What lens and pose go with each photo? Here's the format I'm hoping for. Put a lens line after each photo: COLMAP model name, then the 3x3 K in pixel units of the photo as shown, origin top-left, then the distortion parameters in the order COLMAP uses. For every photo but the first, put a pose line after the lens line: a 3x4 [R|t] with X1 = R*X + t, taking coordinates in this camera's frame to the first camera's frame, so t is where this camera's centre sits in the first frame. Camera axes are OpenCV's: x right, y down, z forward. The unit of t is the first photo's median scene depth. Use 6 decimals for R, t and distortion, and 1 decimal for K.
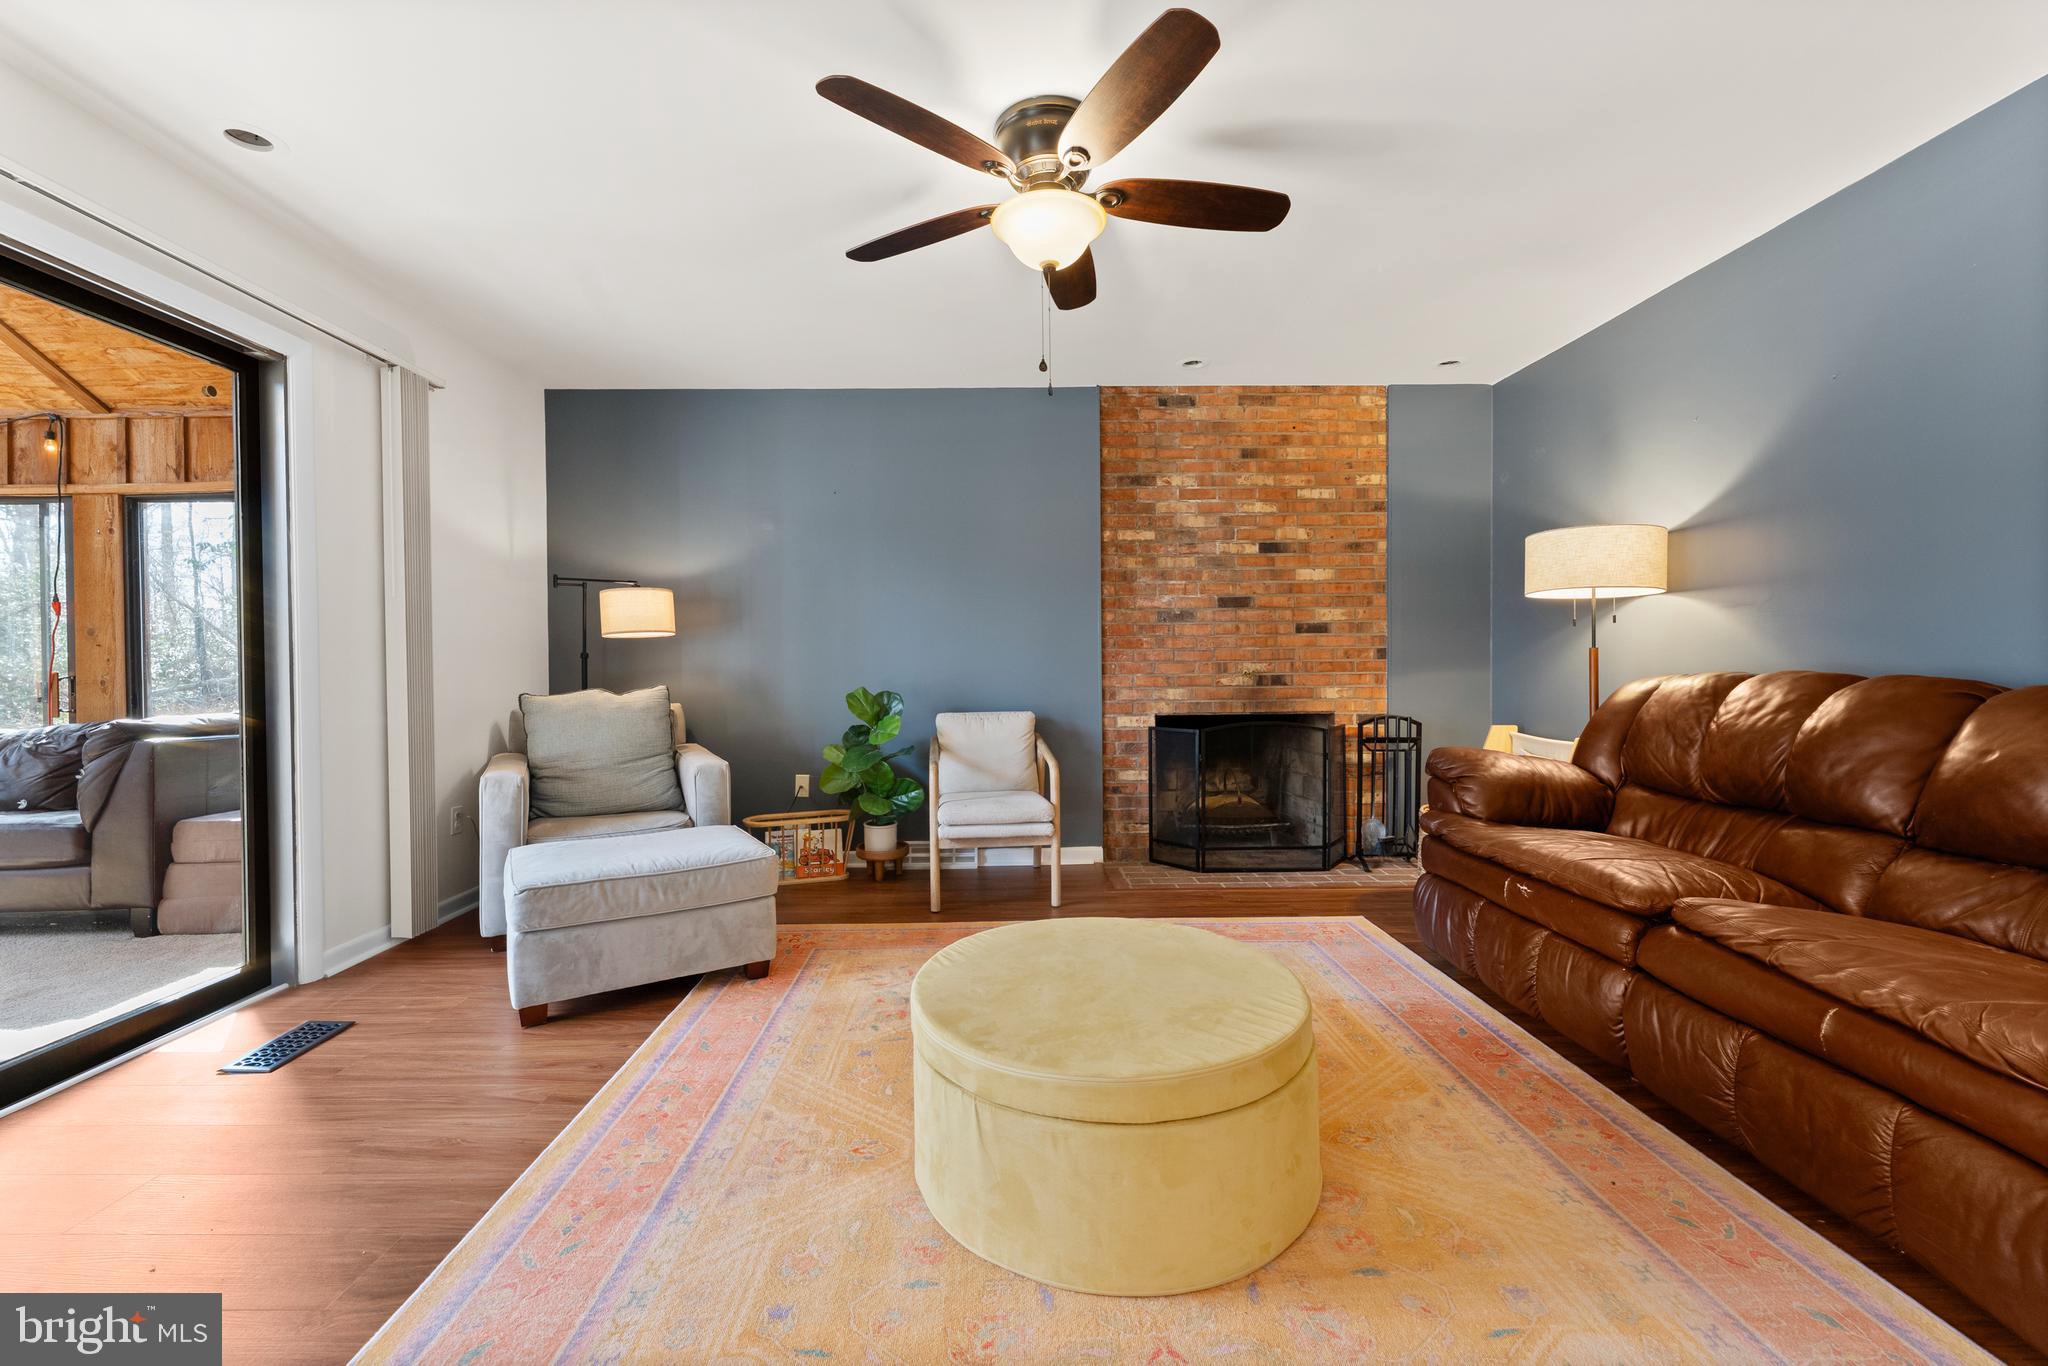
lens RADIAL K [[826.3, 0, 1018.6], [0, 826.3, 673.3], [0, 0, 1]] dist [-0.001008, -0.000318]
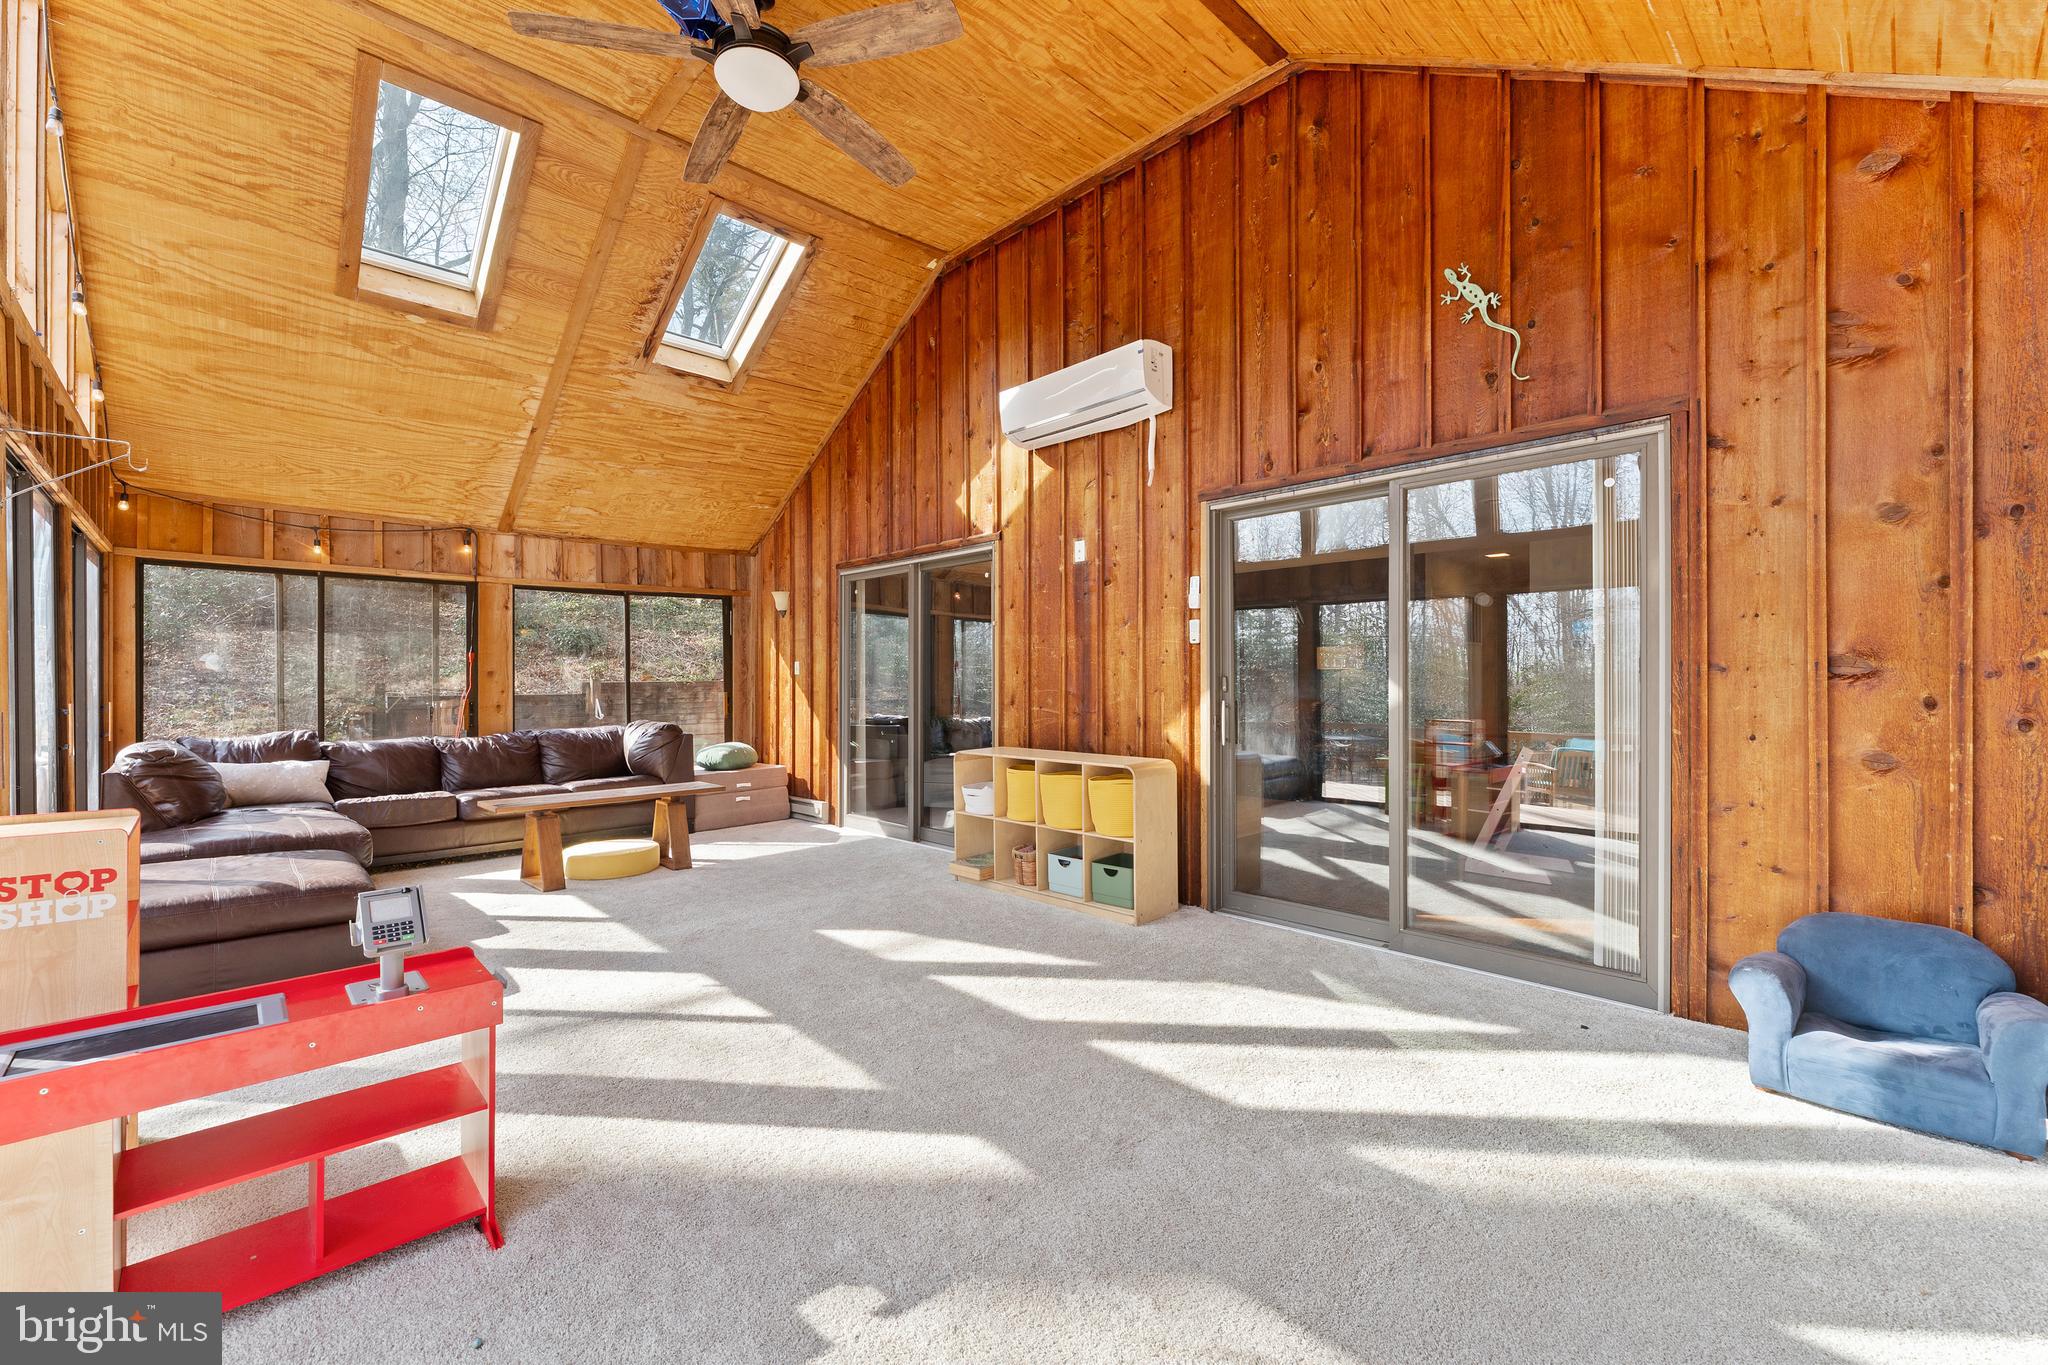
lens RADIAL K [[831.4, 0, 1020.4], [0, 831.4, 691.3], [0, 0, 1]] dist [-0.000466, -0.000277]
pose [[0.732533, -0.002647, 0.680726, -1.419154], [0.005038, 0.999986, -0.001533, -0.009876], [-0.680713, 0.004553, 0.732536, -0.764897]]
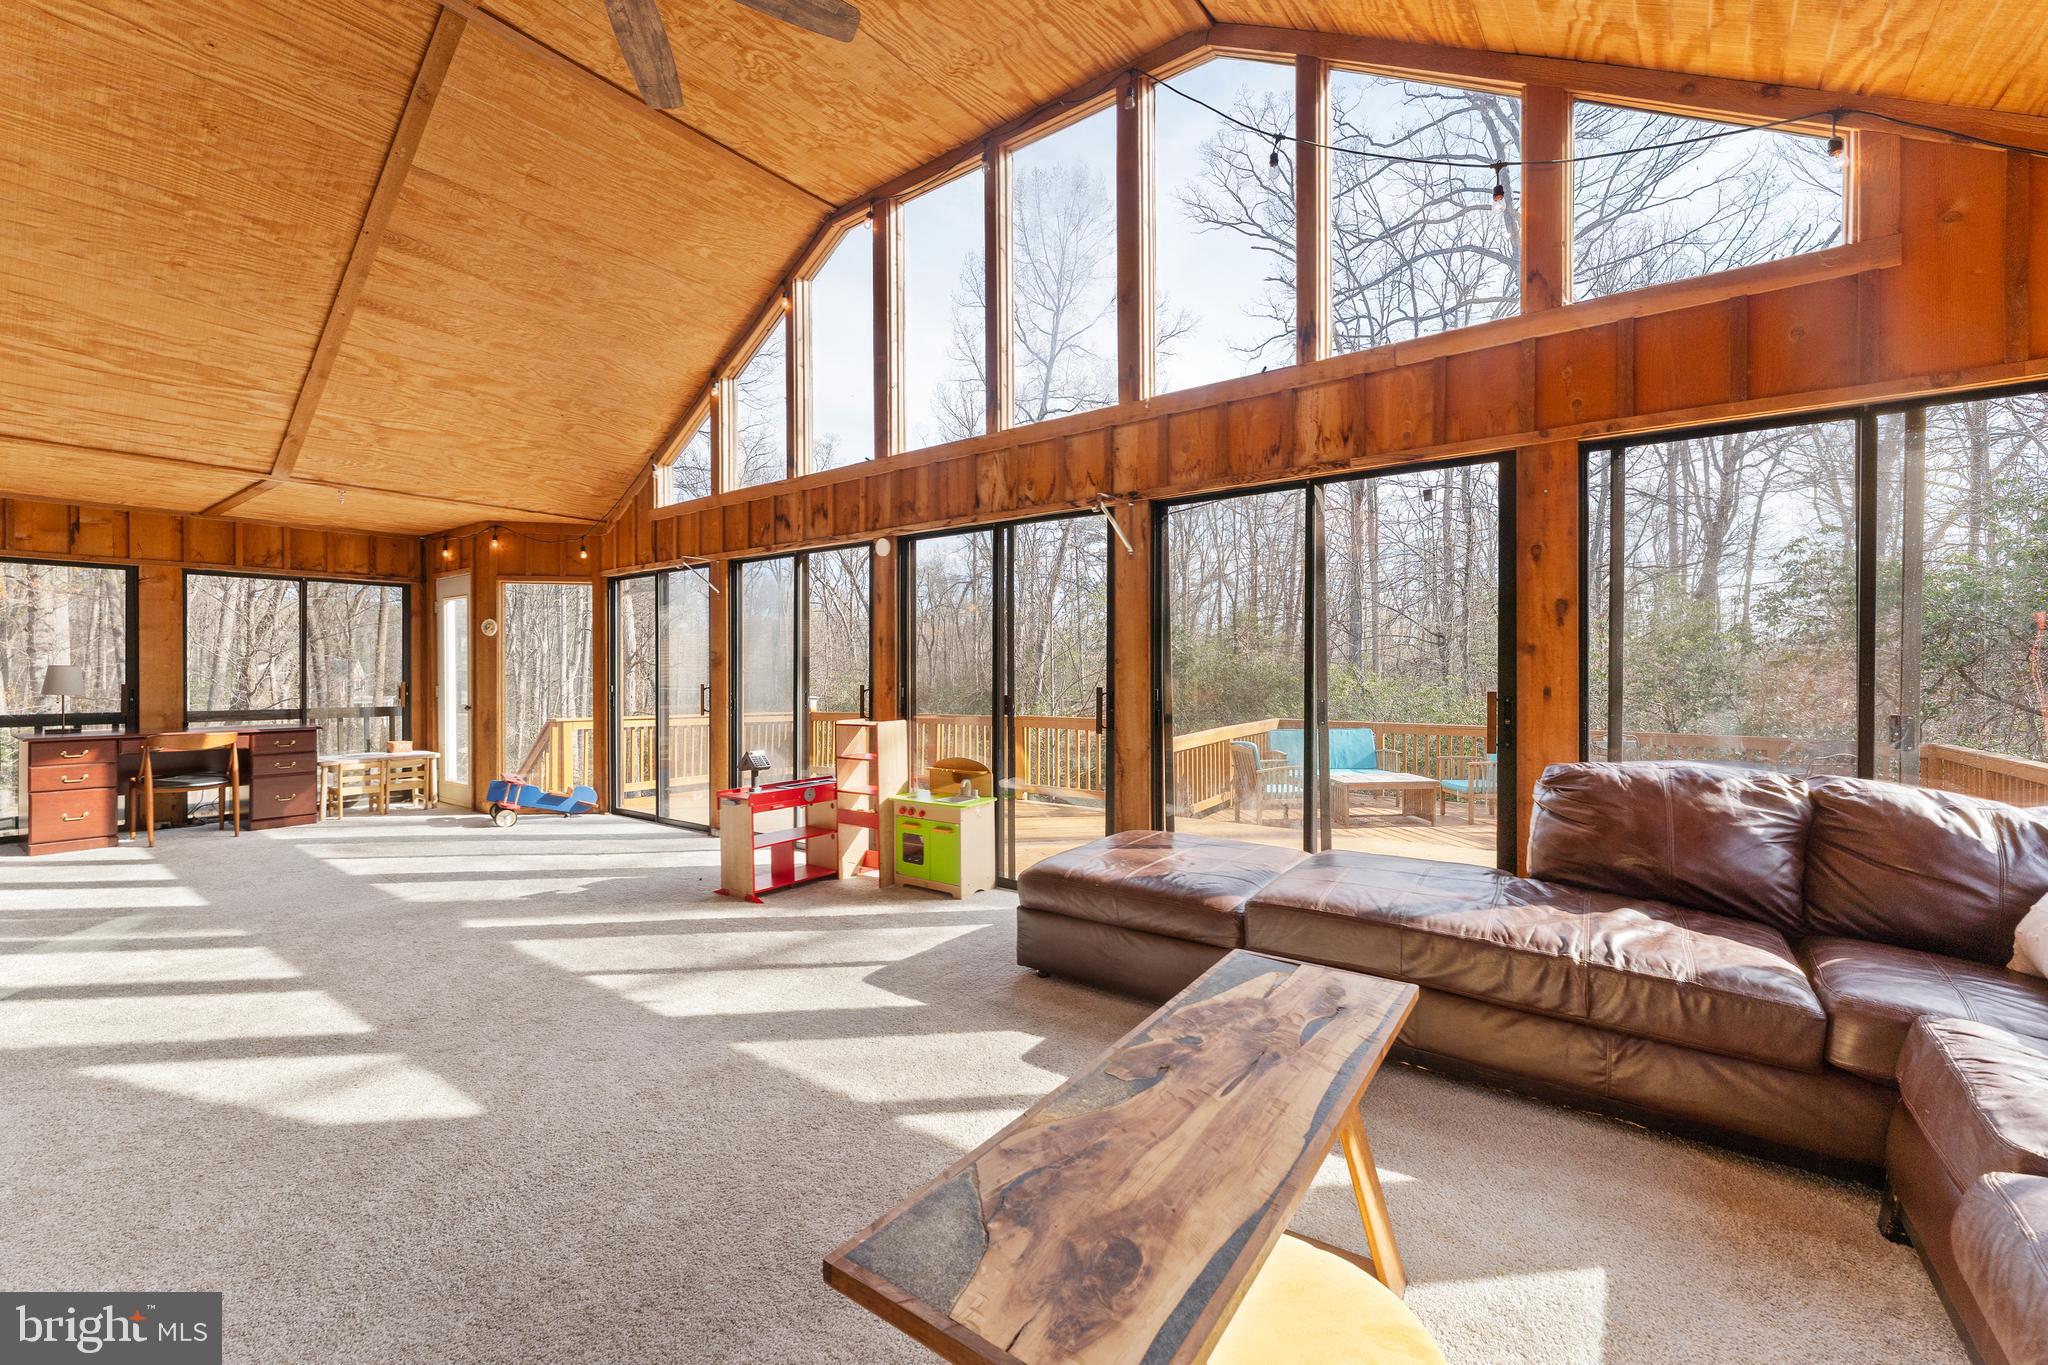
lens RADIAL K [[818.5, 0, 1031.4], [0, 818.5, 672.4], [0, 0, 1]] dist [-0.001161, -0.000157]
pose [[-0.597965, 0.007995, -0.801482, -0.749013], [-0.002338, 0.999929, 0.011718, -0.024832], [0.801518, 0.008881, -0.597904, 0.652614]]
